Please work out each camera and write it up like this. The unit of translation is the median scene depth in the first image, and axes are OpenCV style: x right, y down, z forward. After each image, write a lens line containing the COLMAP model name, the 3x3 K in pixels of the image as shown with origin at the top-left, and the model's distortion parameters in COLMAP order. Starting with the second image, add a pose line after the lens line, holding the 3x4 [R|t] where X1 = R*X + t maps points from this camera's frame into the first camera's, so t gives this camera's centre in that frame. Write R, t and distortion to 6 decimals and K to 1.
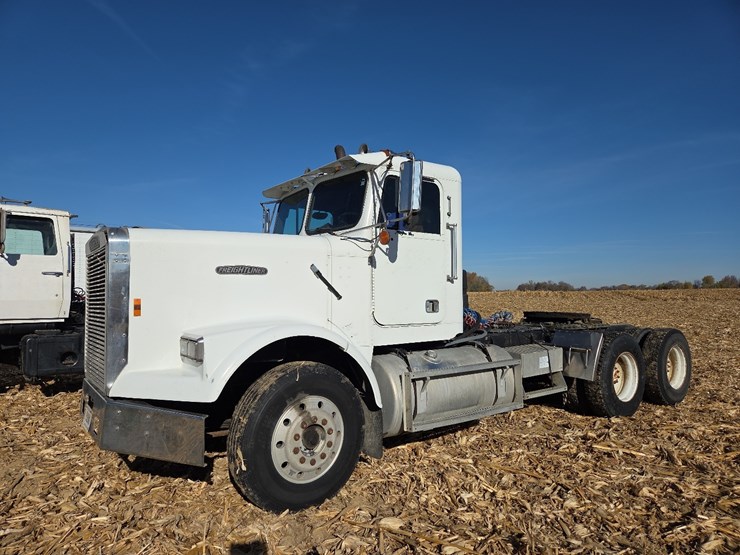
lens RADIAL K [[491.3, 0, 368.2], [0, 491.3, 278.5], [0, 0, 1]] dist [0.073493, -0.067853]
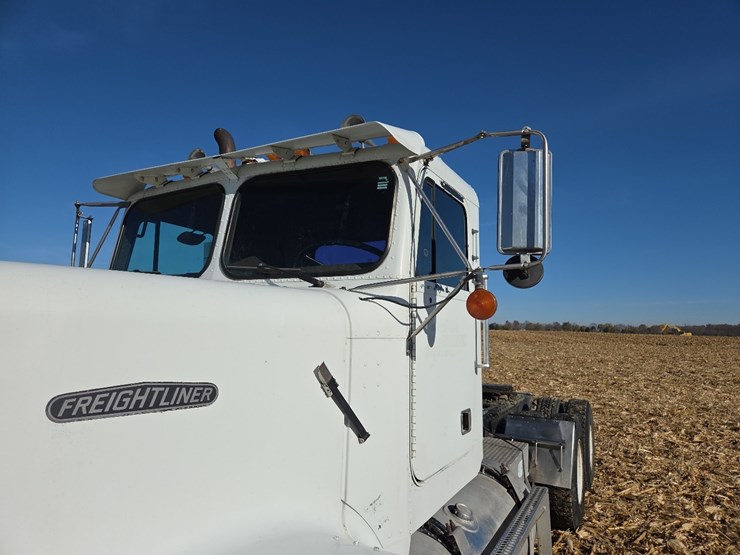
lens RADIAL K [[493.2, 0, 380.7], [0, 493.2, 280.8], [0, 0, 1]] dist [0.074494, -0.077537]
pose [[0.893568, 0.058983, 0.445037, -0.241104], [-0.027907, 0.996712, -0.076066, -0.063287], [-0.448060, 0.055550, 0.892276, 0.594942]]
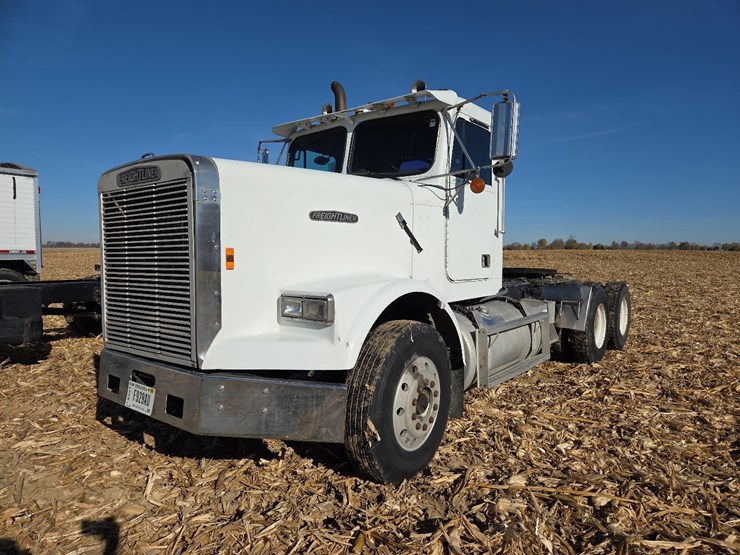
lens RADIAL K [[493.2, 0, 380.7], [0, 493.2, 280.8], [0, 0, 1]] dist [0.074494, -0.077537]
pose [[0.961059, -0.008361, 0.276218, -0.376730], [-0.015687, 0.996280, 0.084737, 0.018133], [-0.275899, -0.085770, 0.957352, 0.136876]]
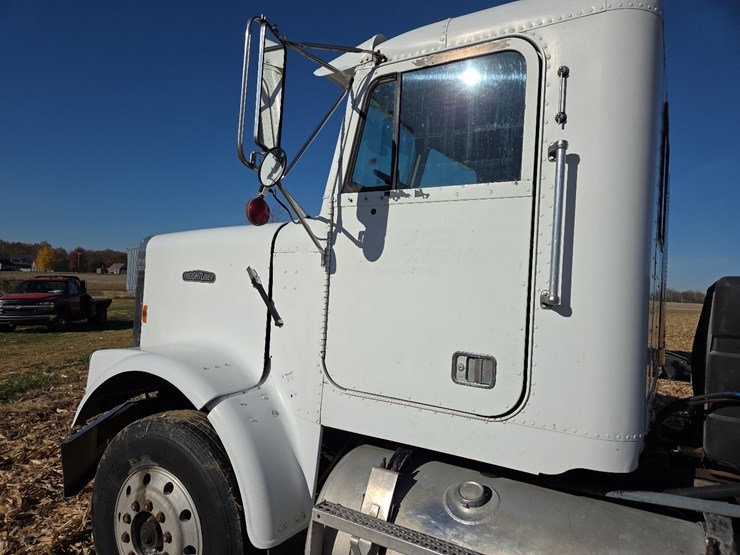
lens RADIAL K [[491.6, 0, 368.9], [0, 491.6, 287.5], [0, 0, 1]] dist [0.074450, -0.065259]
pose [[0.378990, 0.015763, -0.925267, 0.513798], [-0.026866, 0.999621, 0.006025, -0.010135], [0.925011, 0.022575, 0.379270, 0.863008]]
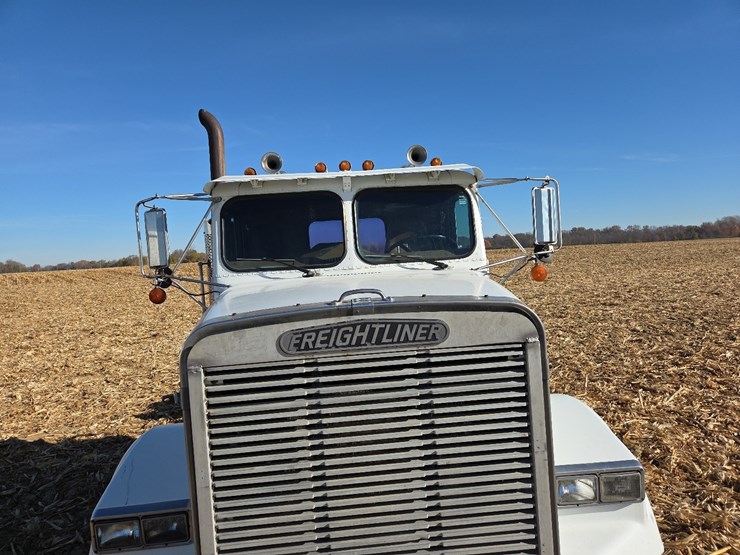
lens RADIAL K [[491.3, 0, 368.2], [0, 491.3, 278.5], [0, 0, 1]] dist [0.073493, -0.067853]
pose [[0.545694, -0.072264, 0.834863, -0.816596], [0.029669, 0.997316, 0.066934, -0.133499], [-0.837459, -0.011756, 0.546373, 0.727914]]
